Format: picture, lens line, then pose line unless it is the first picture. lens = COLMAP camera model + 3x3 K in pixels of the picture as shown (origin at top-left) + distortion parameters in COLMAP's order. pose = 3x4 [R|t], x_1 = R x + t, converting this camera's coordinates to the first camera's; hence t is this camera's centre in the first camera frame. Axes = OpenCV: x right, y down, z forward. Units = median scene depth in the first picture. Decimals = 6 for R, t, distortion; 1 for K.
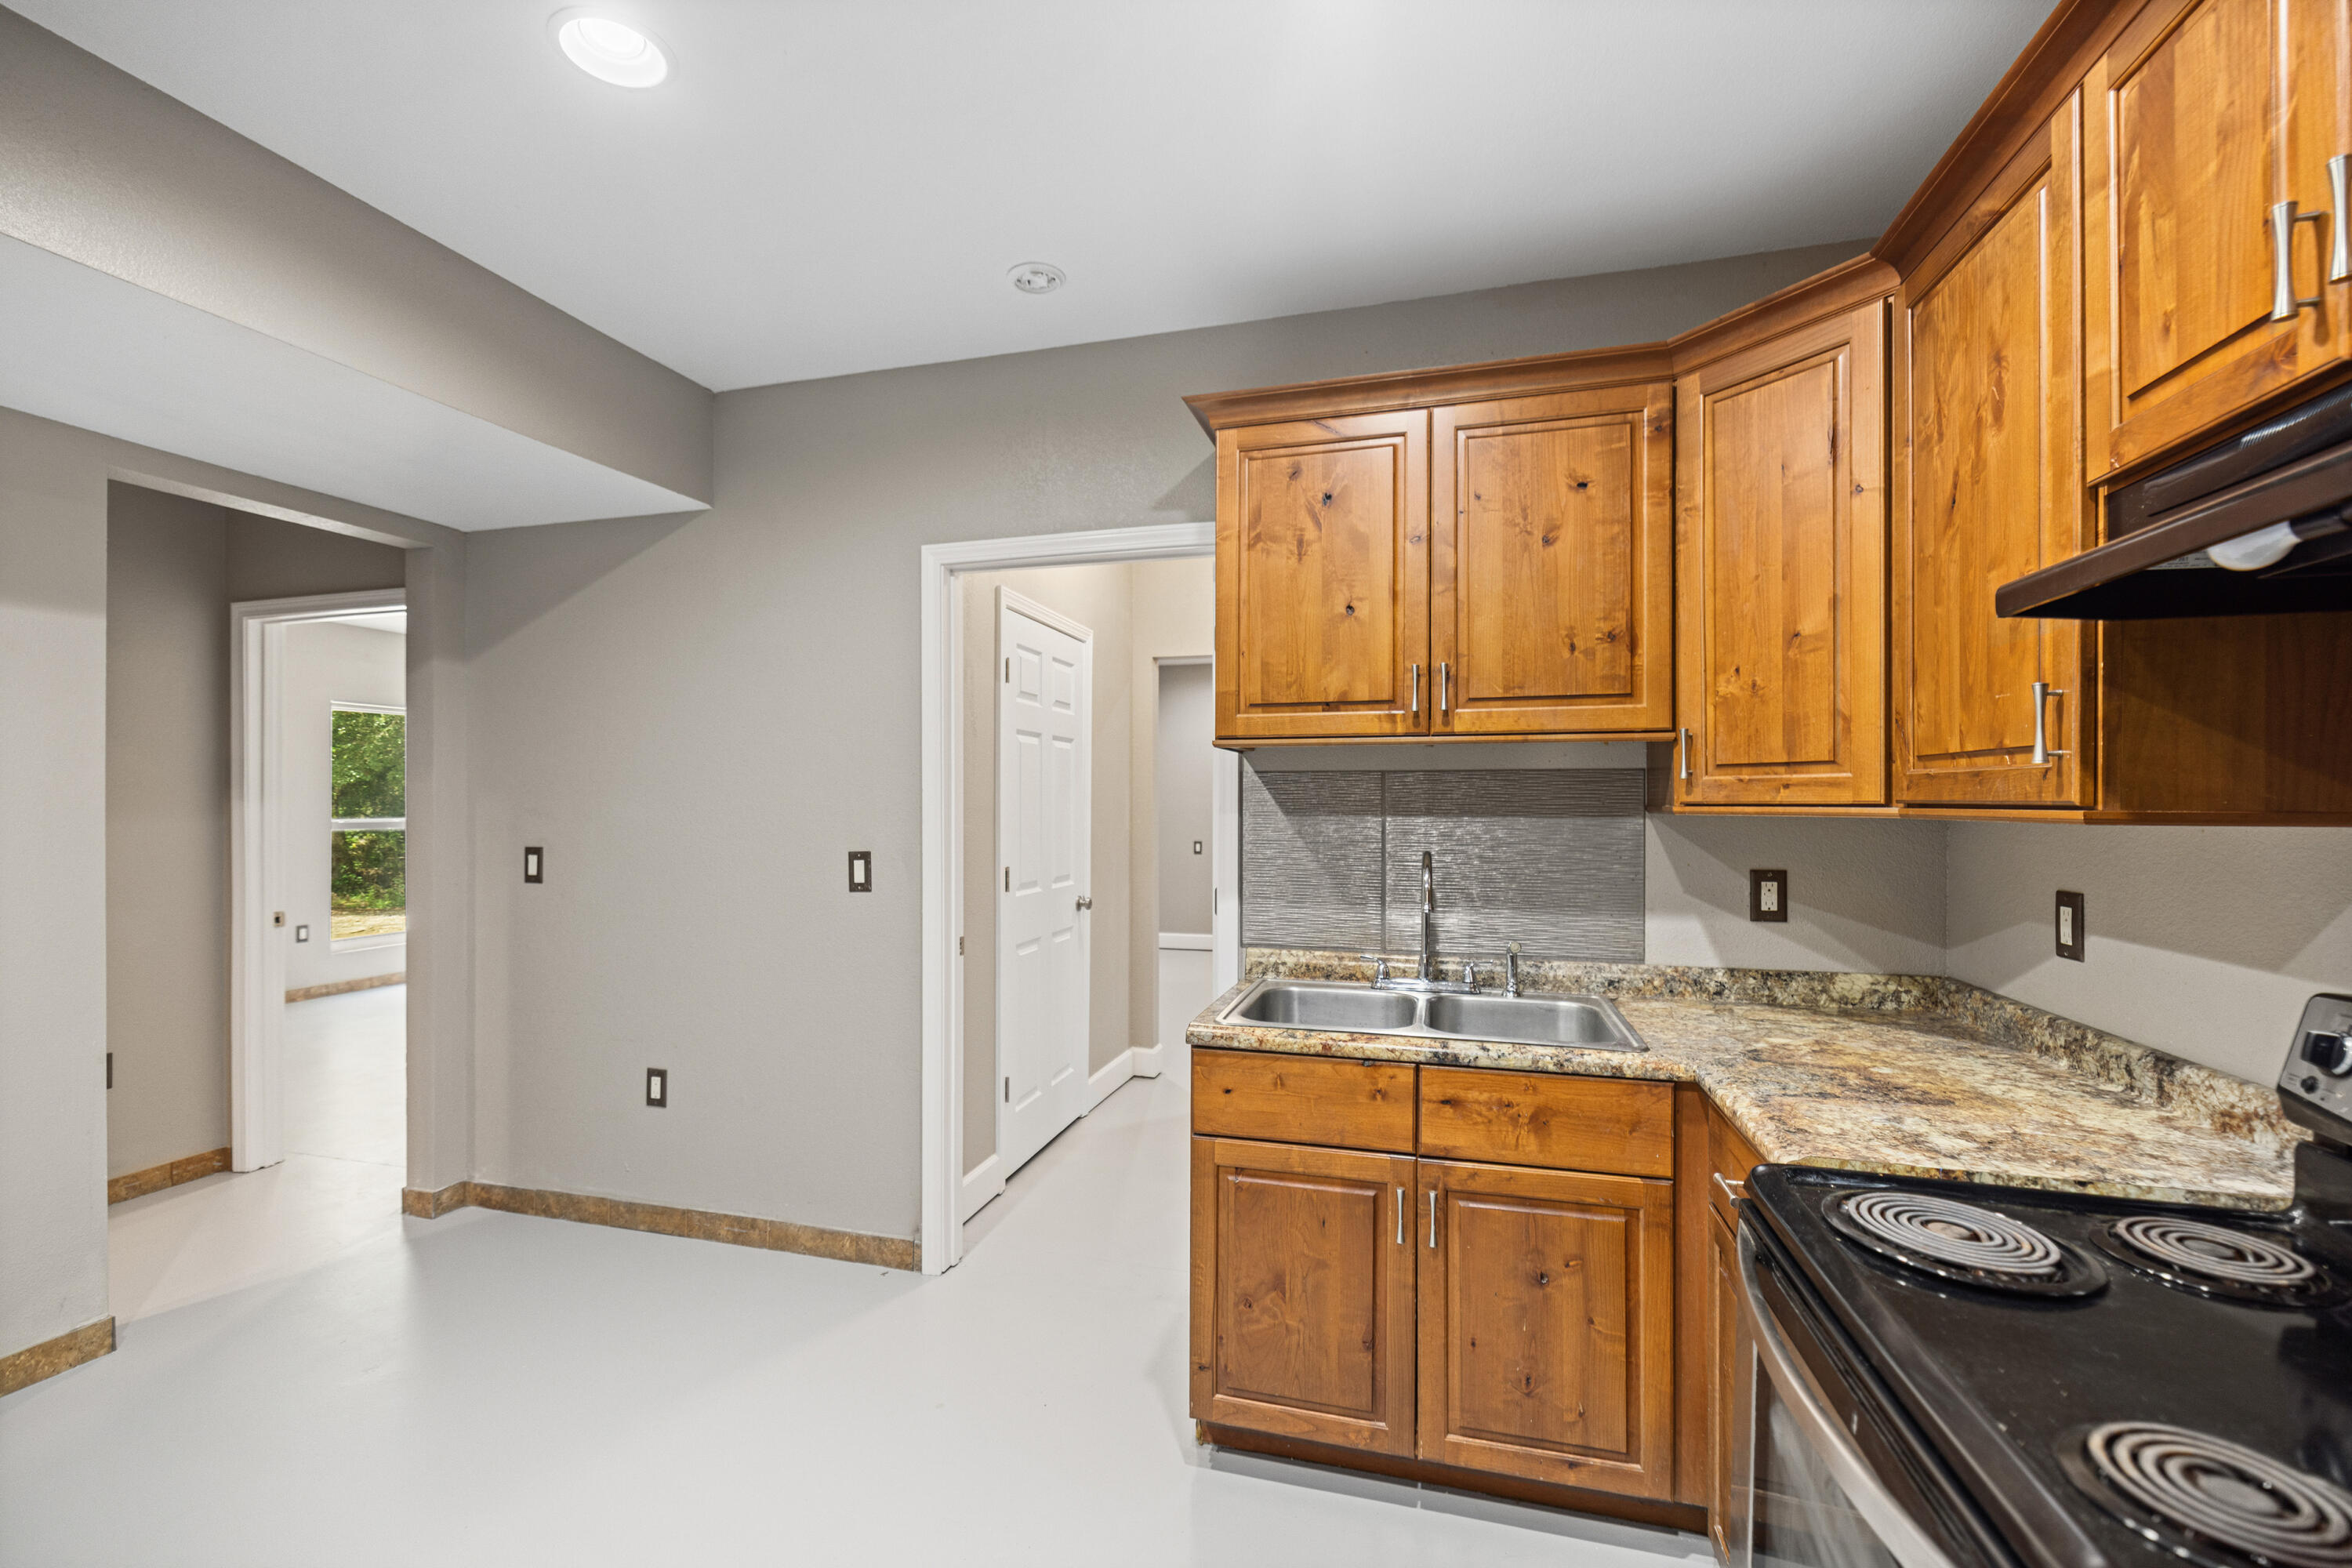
lens RADIAL K [[998.1, 0, 1158.4], [0, 998.1, 797.9], [0, 0, 1]] dist [0.000553, -0.000169]
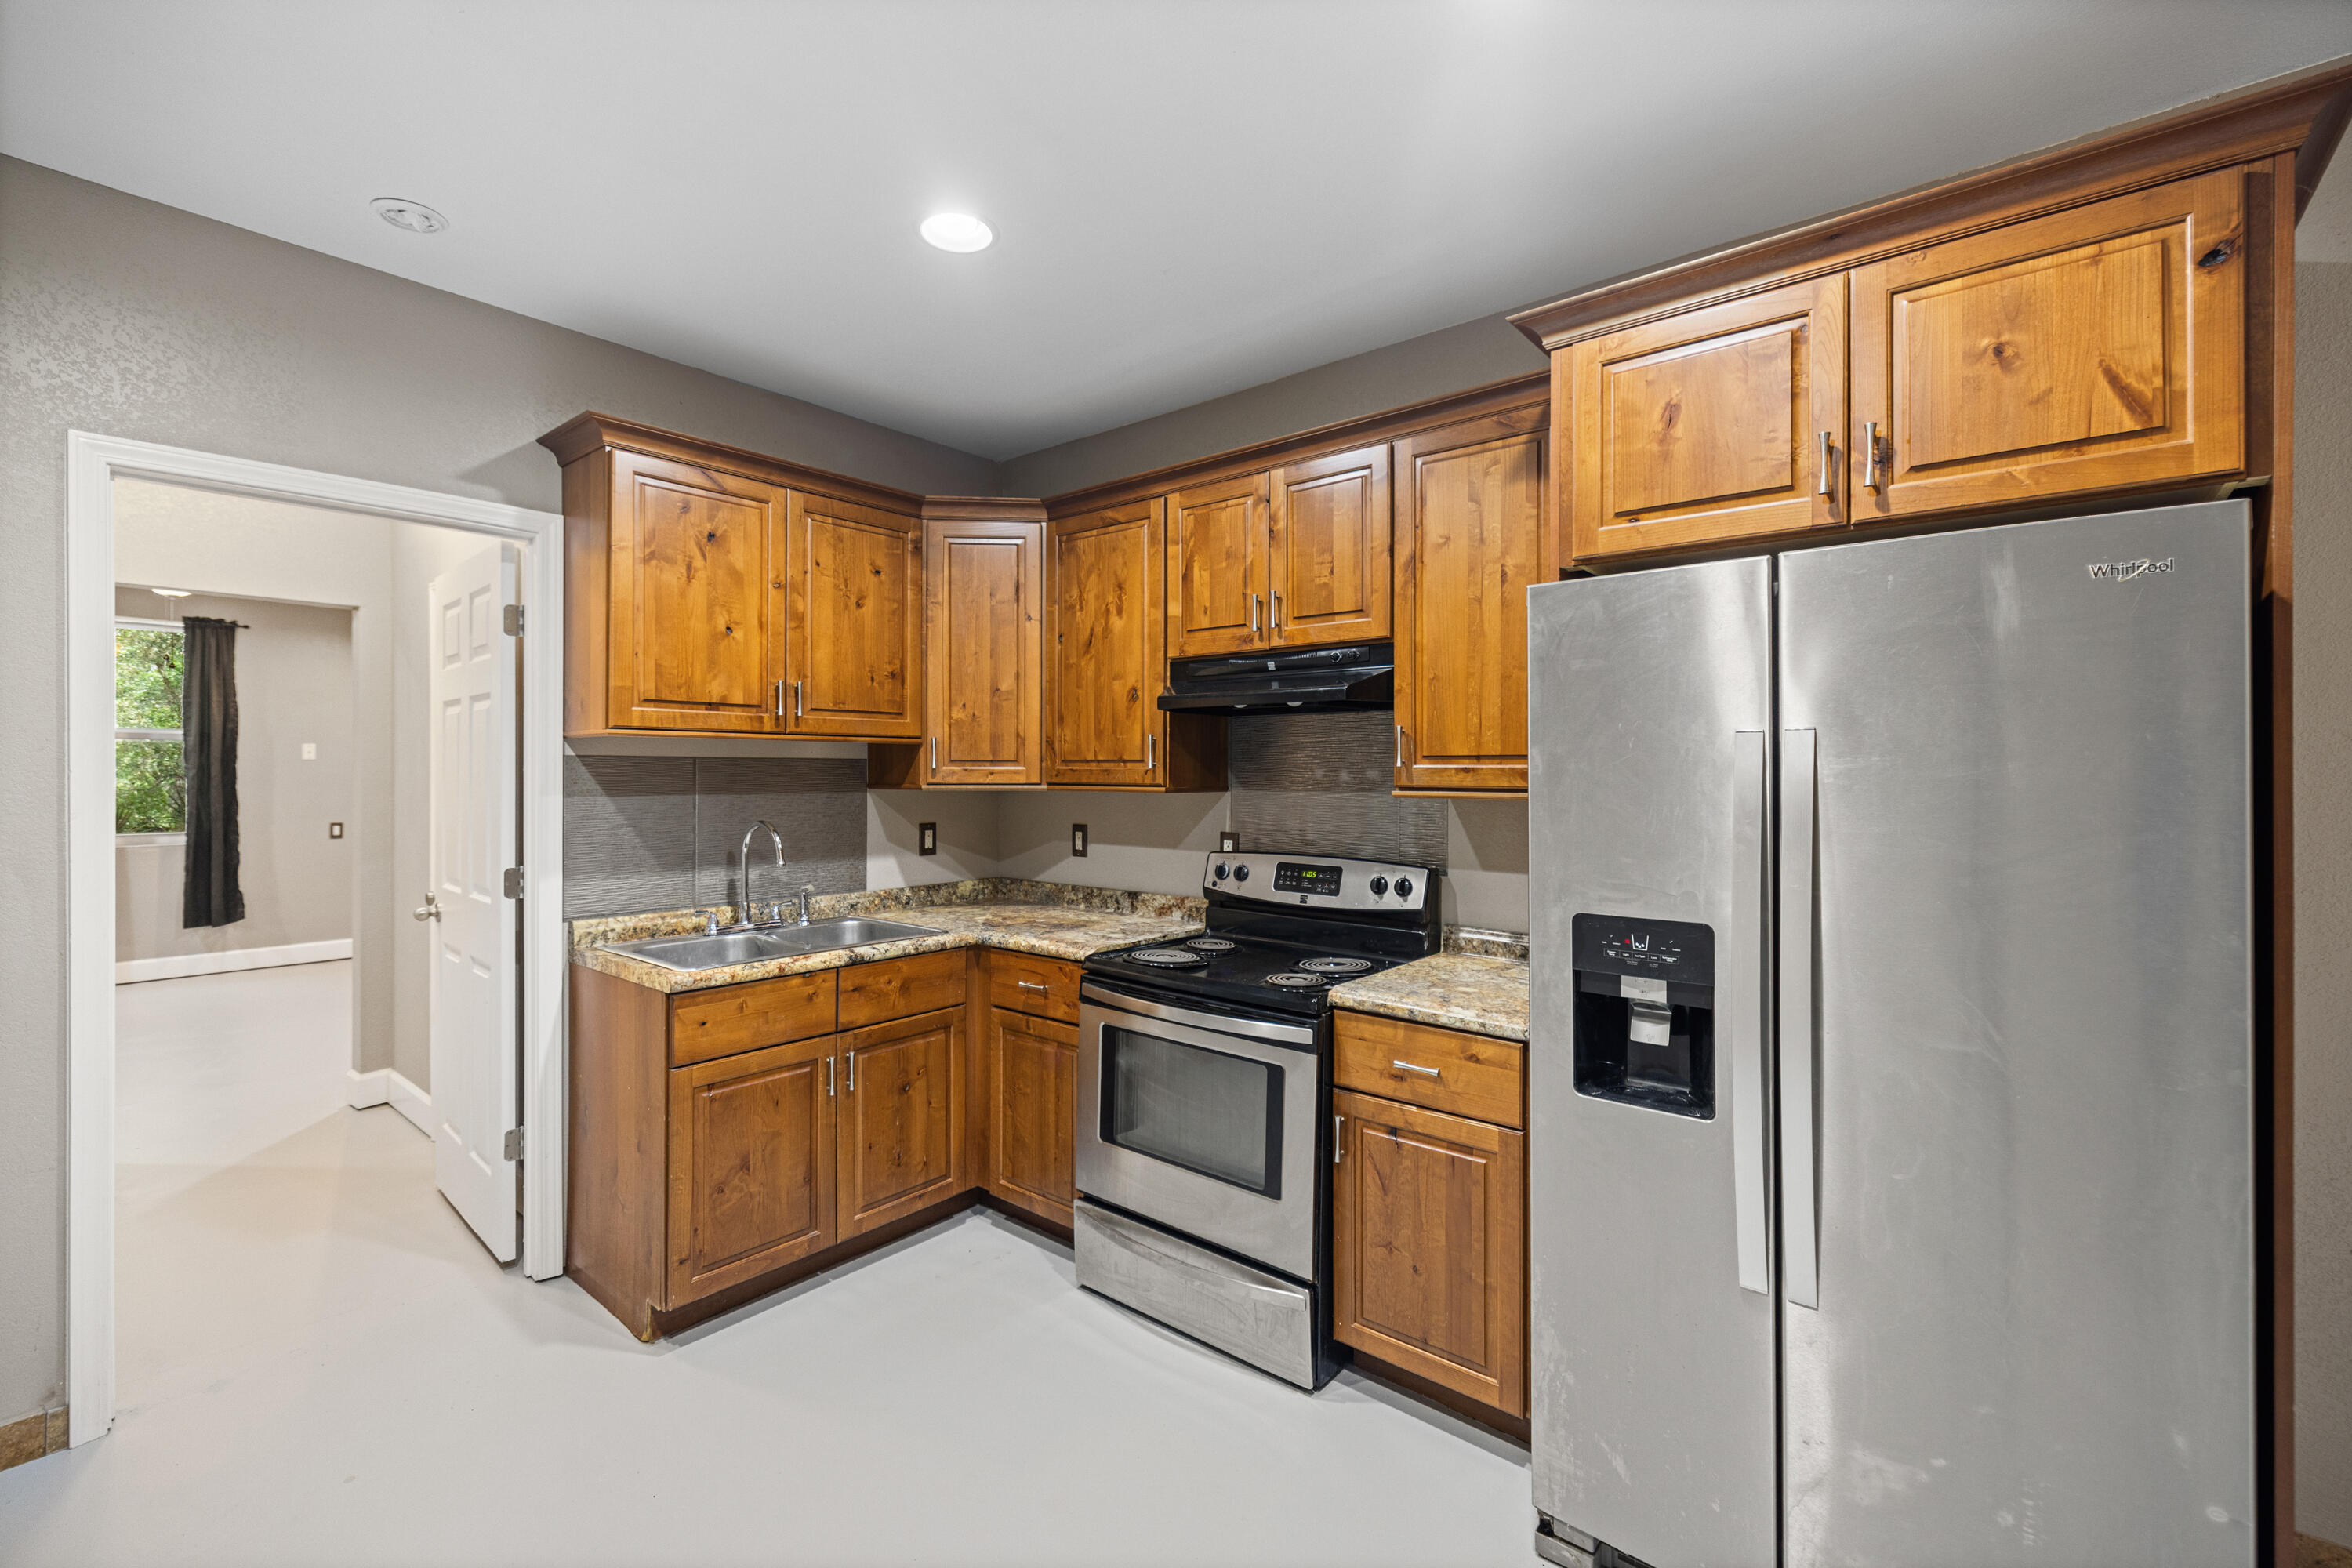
lens RADIAL K [[994.8, 0, 1161.8], [0, 994.8, 767.2], [0, 0, 1]] dist [0.000536, -0.000118]
pose [[0.408602, 0.003673, 0.912705, -0.739440], [-0.004705, 0.999987, -0.001917, -0.017766], [-0.912700, -0.003511, 0.408614, -0.003974]]
